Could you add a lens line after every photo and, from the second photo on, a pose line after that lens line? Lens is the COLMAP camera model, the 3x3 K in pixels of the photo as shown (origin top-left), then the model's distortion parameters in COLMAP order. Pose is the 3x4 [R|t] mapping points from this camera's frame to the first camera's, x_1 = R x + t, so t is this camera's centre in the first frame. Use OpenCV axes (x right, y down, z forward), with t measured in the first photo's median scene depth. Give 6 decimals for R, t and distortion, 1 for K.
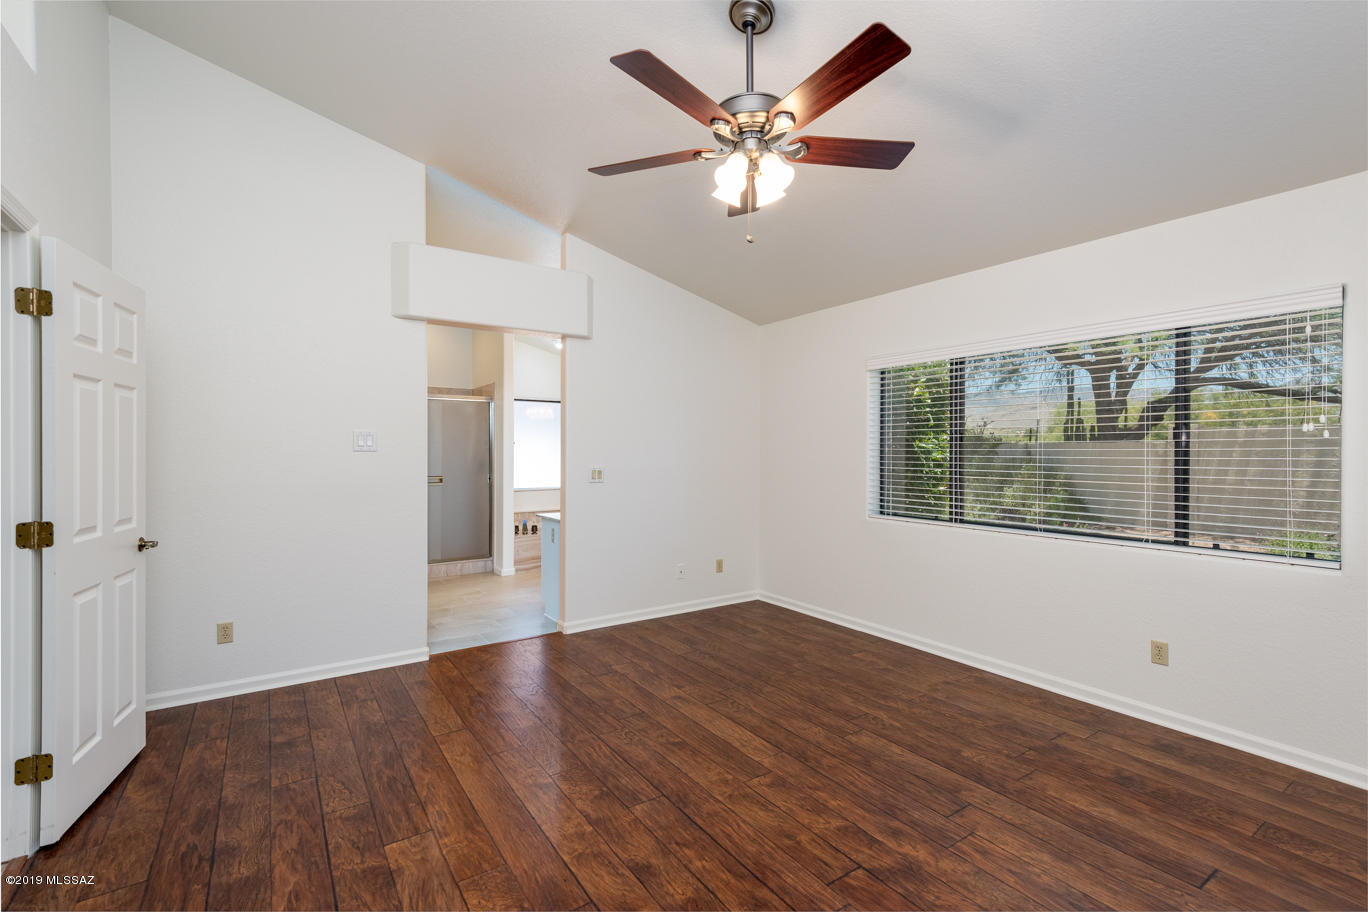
lens RADIAL K [[616.0, 0, 686.7], [0, 616.0, 449.2], [0, 0, 1]] dist [0.053001, -0.029712]
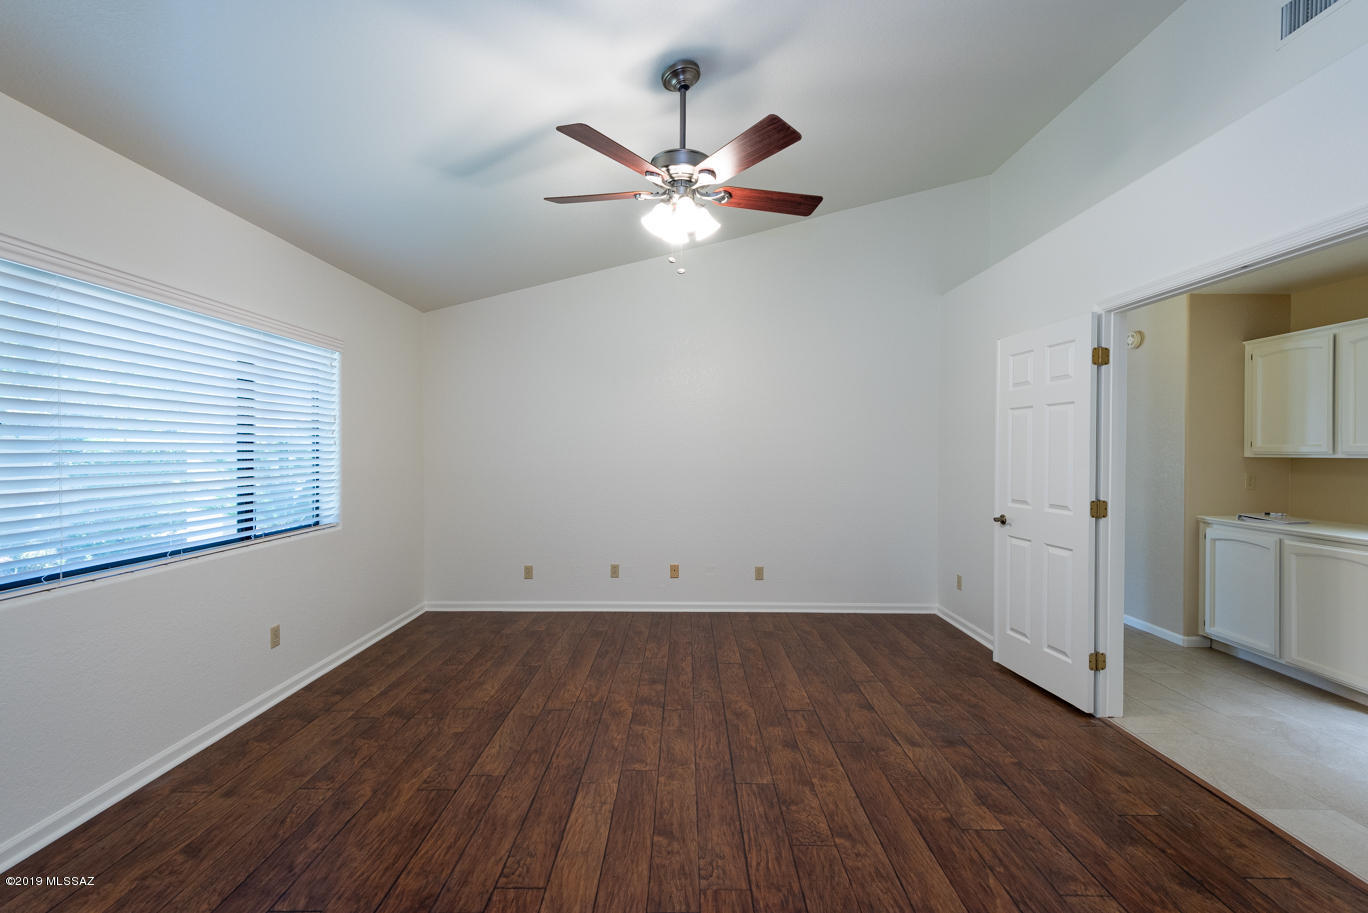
lens RADIAL K [[616.0, 0, 686.7], [0, 616.0, 449.7], [0, 0, 1]] dist [0.053001, -0.029712]
pose [[-0.830634, -0.006242, 0.556783, -0.532772], [-0.008569, 0.999962, -0.001573, 0.000051], [-0.556752, -0.006078, -0.830656, 1.867388]]
